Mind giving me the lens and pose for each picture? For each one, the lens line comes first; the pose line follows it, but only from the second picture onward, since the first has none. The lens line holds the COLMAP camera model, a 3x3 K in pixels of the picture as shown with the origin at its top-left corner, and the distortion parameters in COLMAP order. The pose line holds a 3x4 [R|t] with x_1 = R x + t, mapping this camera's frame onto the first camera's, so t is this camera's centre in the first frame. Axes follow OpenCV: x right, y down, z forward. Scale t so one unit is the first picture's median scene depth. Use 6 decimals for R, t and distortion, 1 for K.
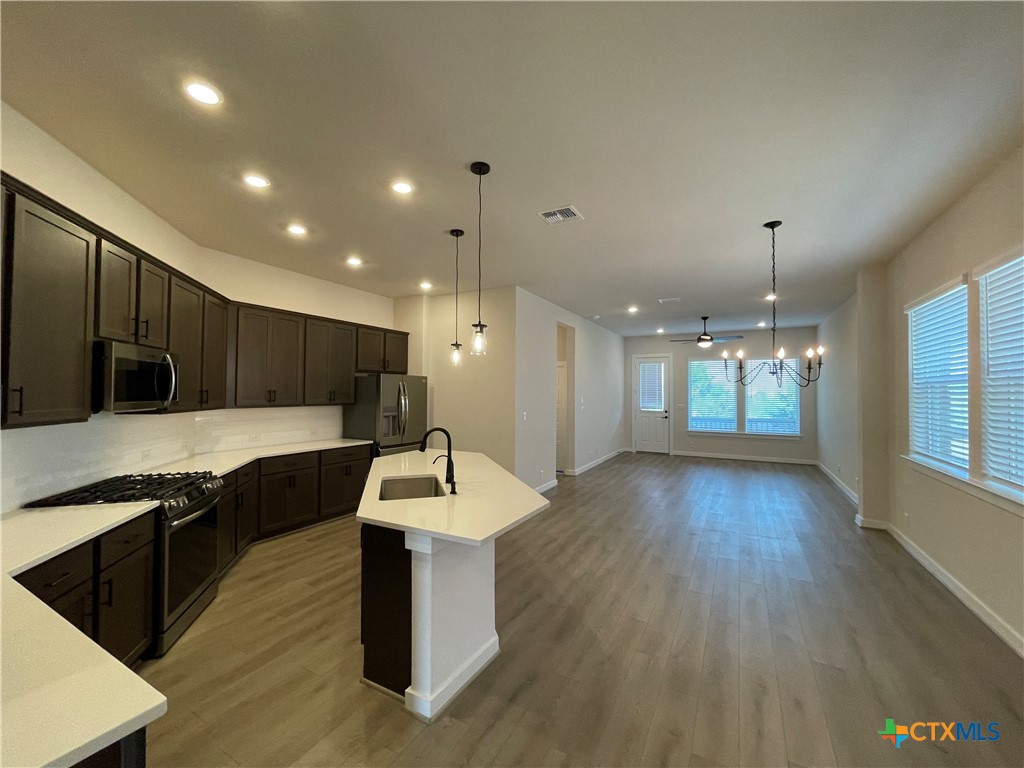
lens RADIAL K [[415.1, 0, 509.5], [0, 415.1, 384.3], [0, 0, 1]] dist [0.002800, -0.000595]
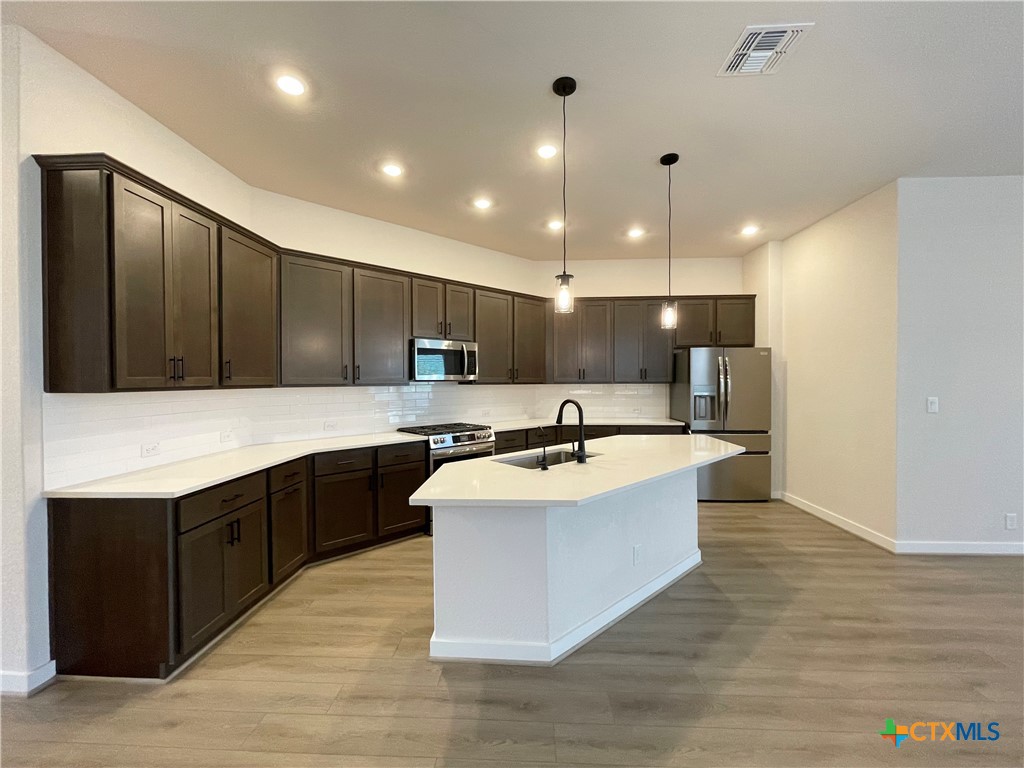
lens RADIAL K [[415.1, 0, 509.5], [0, 415.1, 384.2], [0, 0, 1]] dist [0.002800, -0.000595]
pose [[0.448183, 0.000420, -0.893942, 0.413756], [0.025052, 0.999601, 0.013030, 0.040865], [0.893591, -0.028235, 0.447993, 0.342072]]
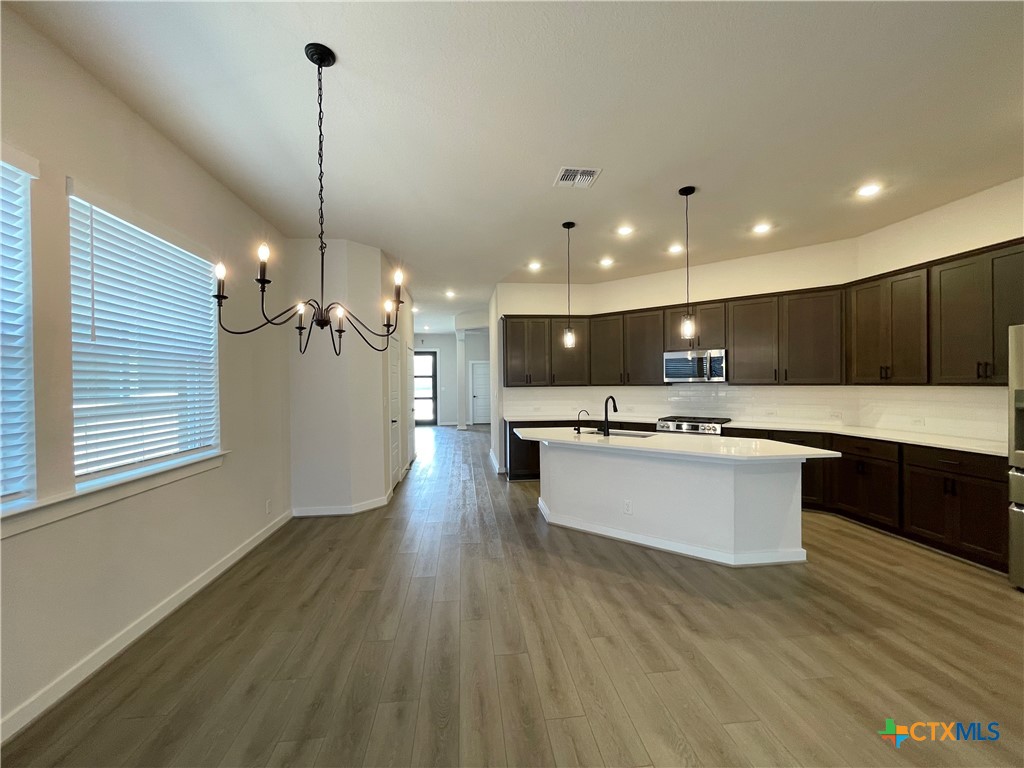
lens RADIAL K [[415.1, 0, 513.6], [0, 415.1, 382.8], [0, 0, 1]] dist [0.002800, -0.000595]
pose [[-0.805738, 0.003308, -0.592263, 0.664782], [0.018521, 0.999636, -0.019614, 0.058814], [0.591983, -0.026773, -0.805506, 1.392238]]
